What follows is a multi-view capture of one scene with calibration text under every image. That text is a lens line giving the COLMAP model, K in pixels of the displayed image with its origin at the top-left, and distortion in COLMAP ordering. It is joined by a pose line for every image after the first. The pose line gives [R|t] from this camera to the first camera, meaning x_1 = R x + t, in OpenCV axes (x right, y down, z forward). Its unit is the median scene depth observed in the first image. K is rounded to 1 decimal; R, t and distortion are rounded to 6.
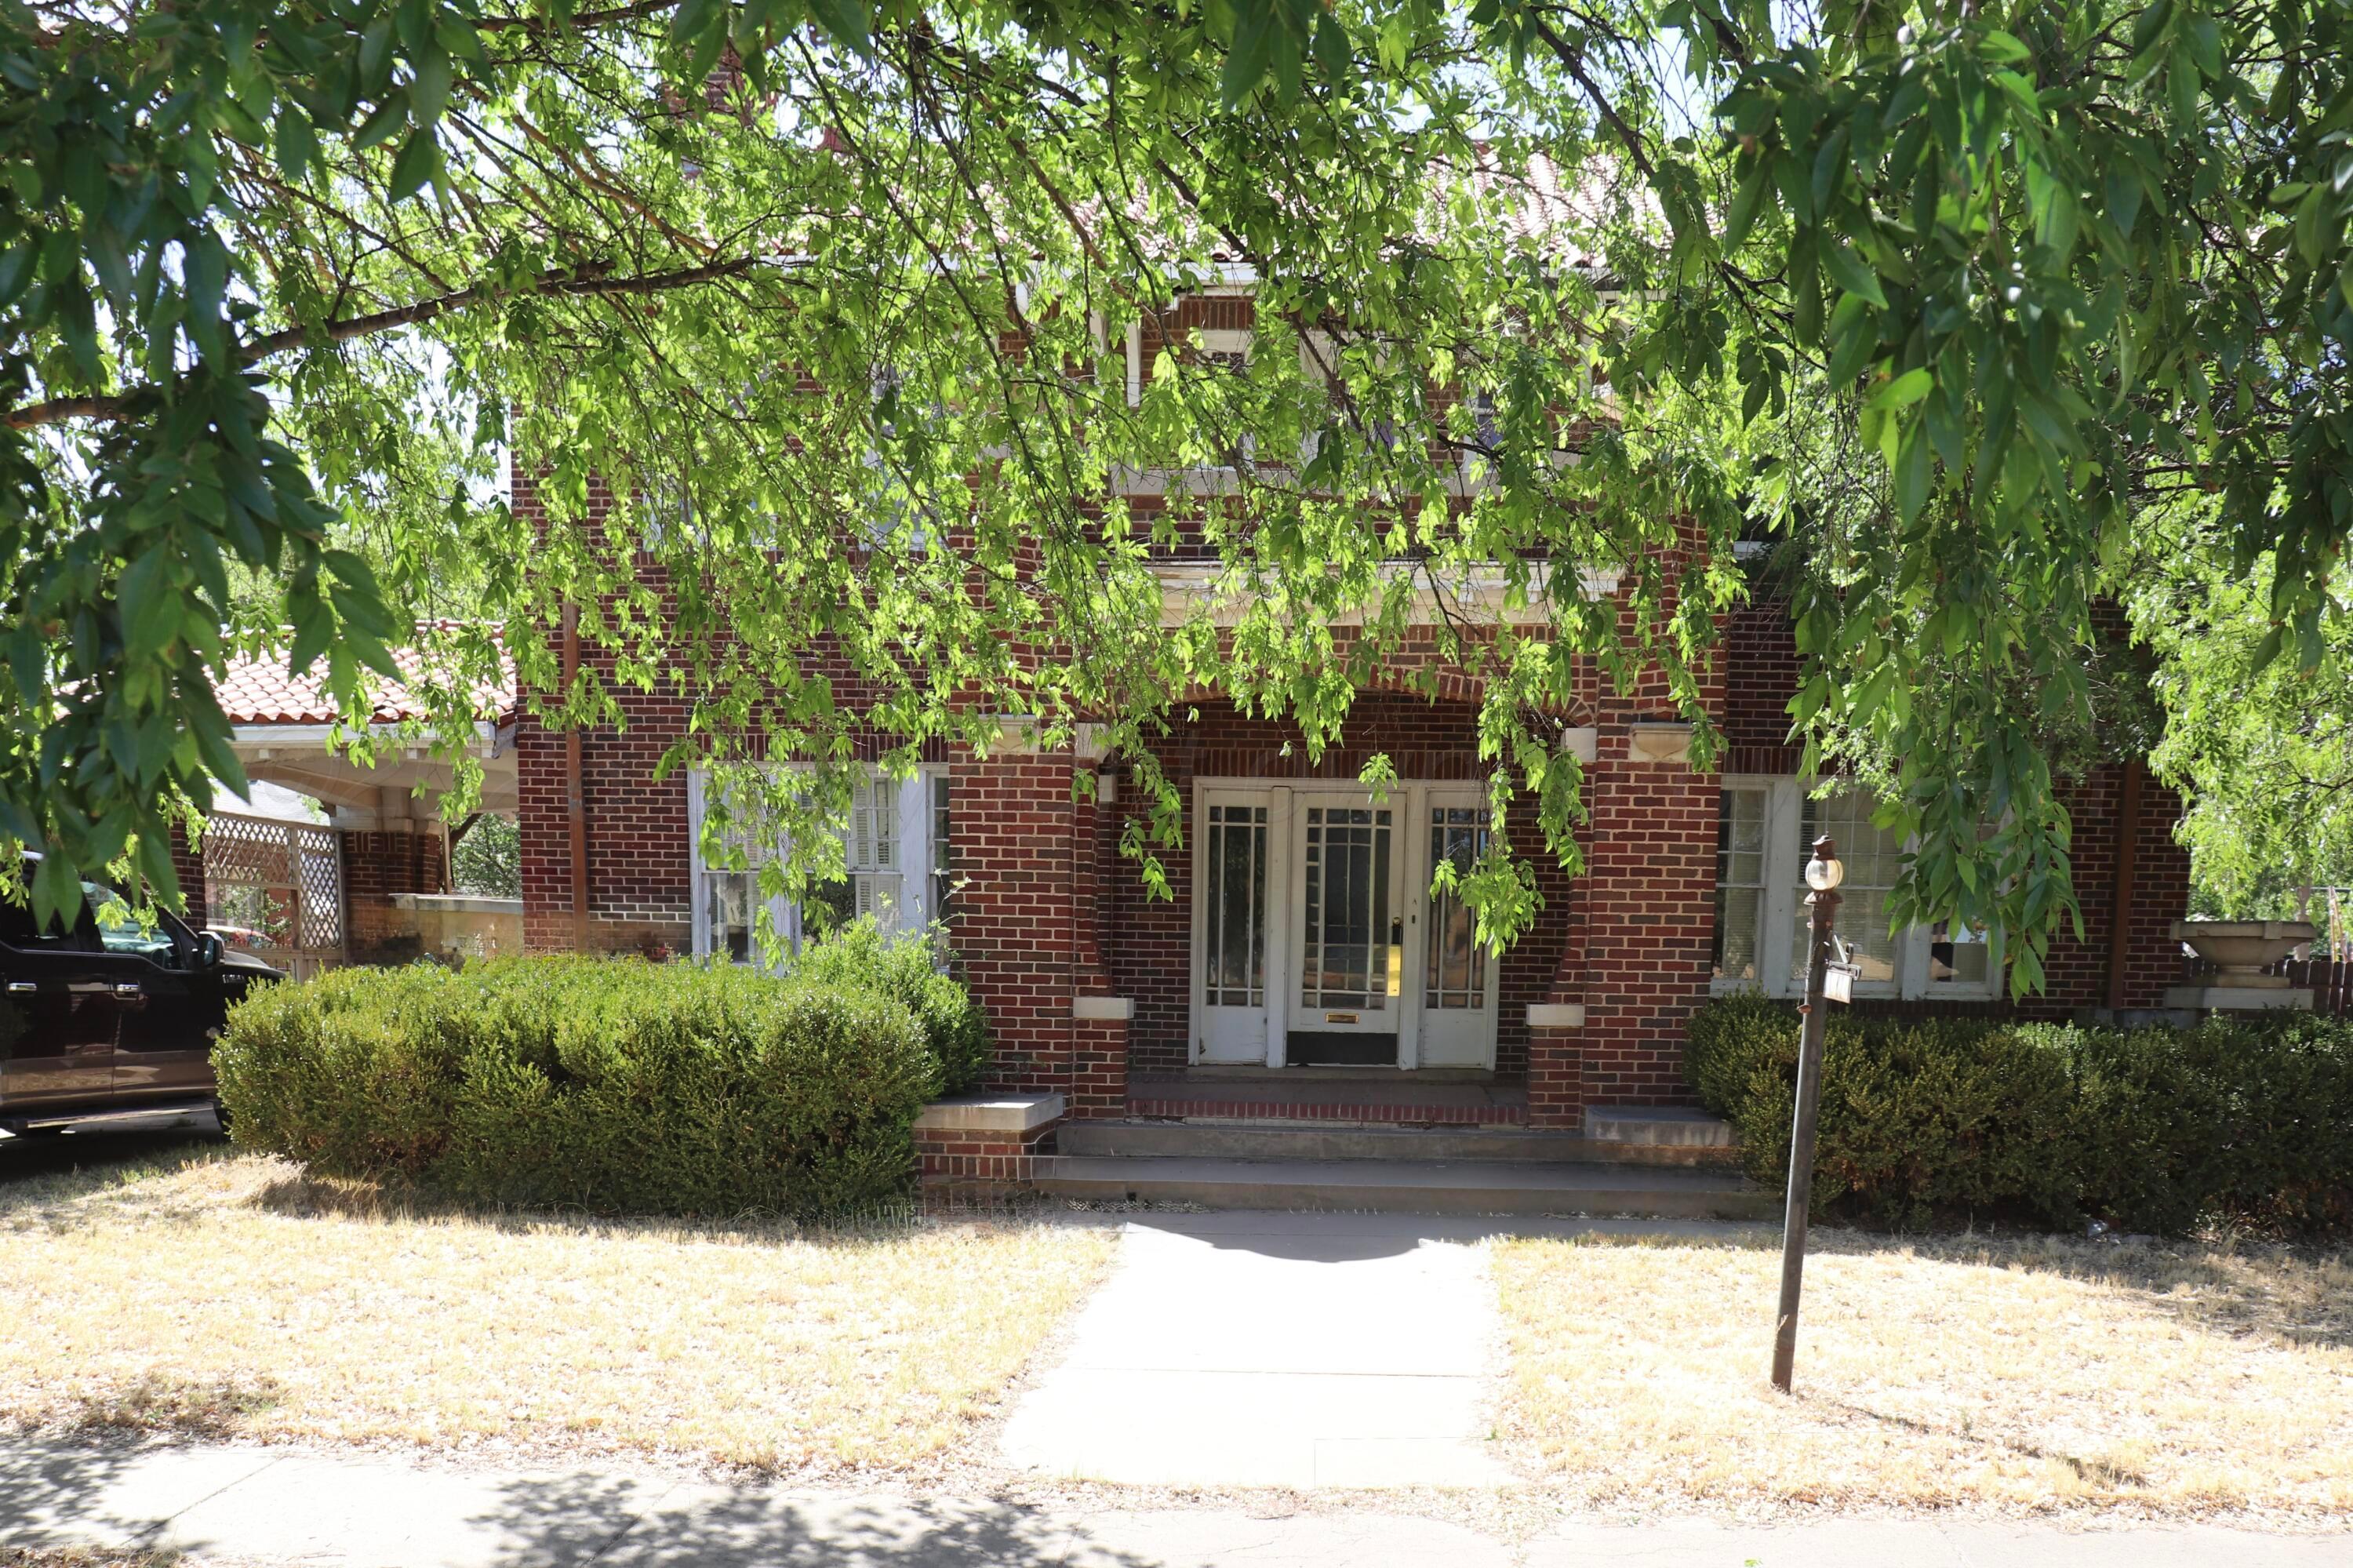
lens RADIAL K [[2059.1, 0, 1176.5], [0, 2059.1, 784.0], [0, 0, 1]] dist [-0.097915, 0.118231]
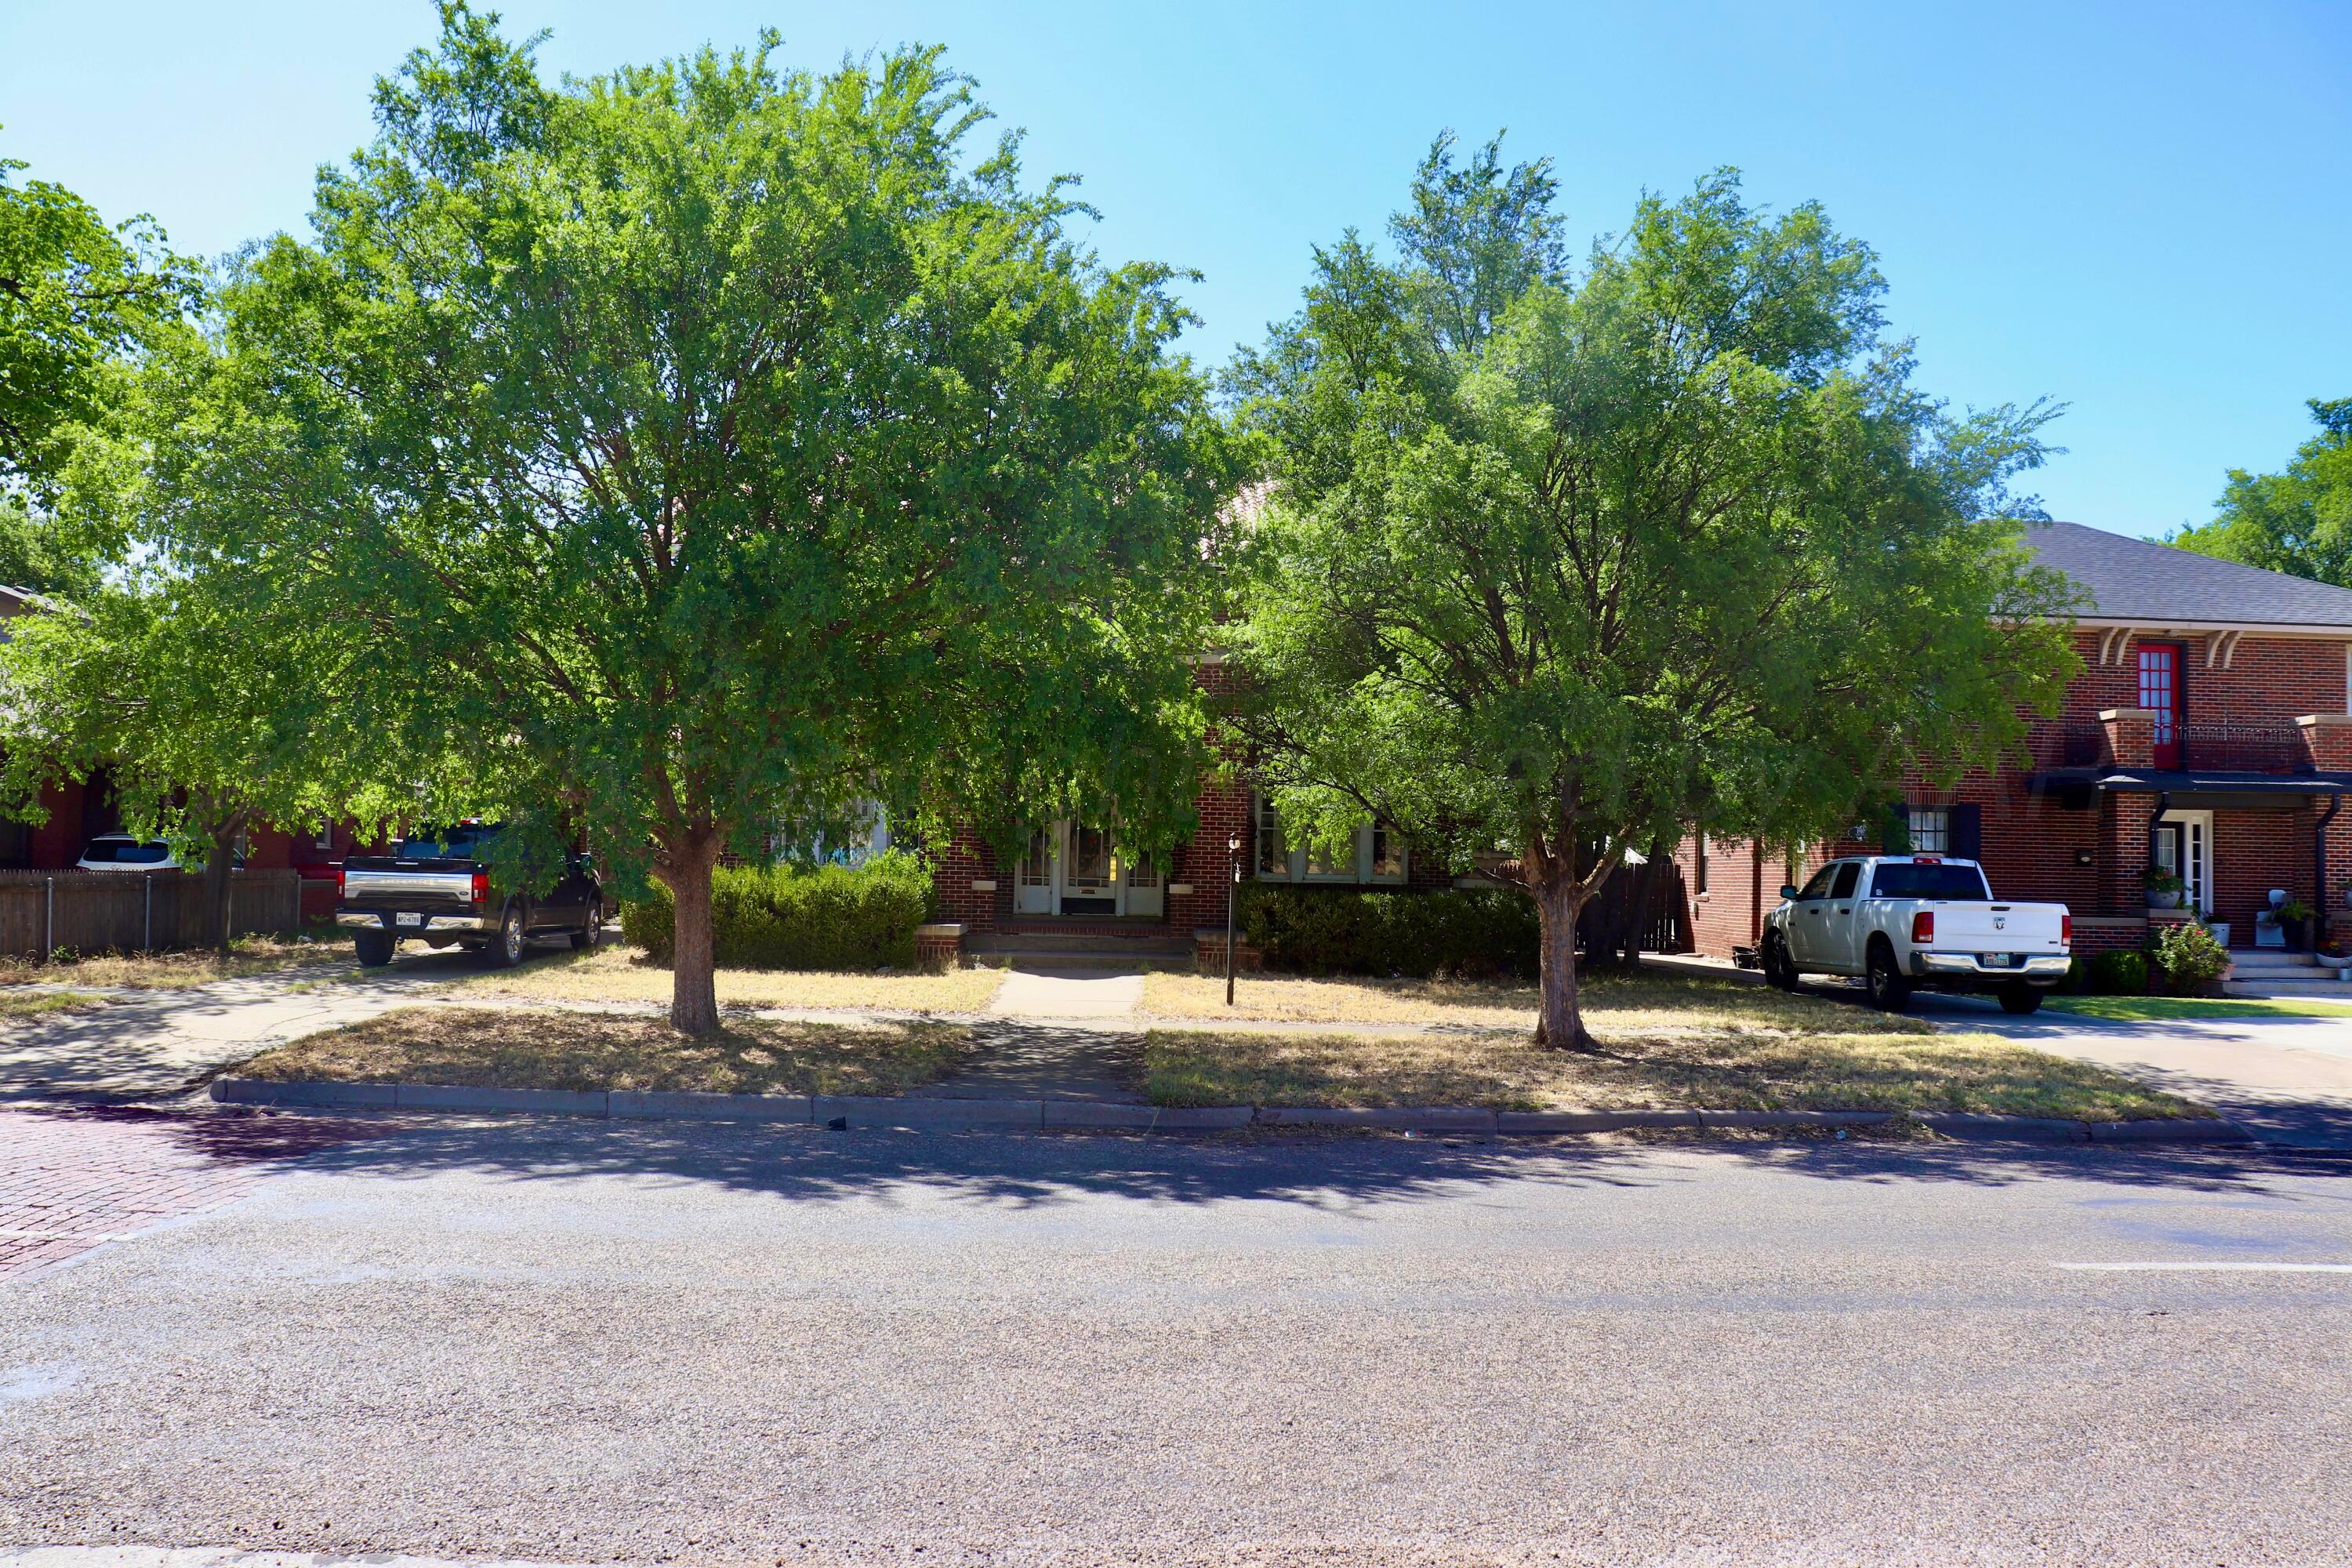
lens RADIAL K [[2058.2, 0, 1176.0], [0, 2058.2, 784.0], [0, 0, 1]] dist [-0.097915, 0.118231]
pose [[0.991778, 0.006073, 0.127827, -0.135357], [-0.013275, 0.998367, 0.055567, -0.152428], [-0.127281, -0.056807, 0.990239, -1.465152]]
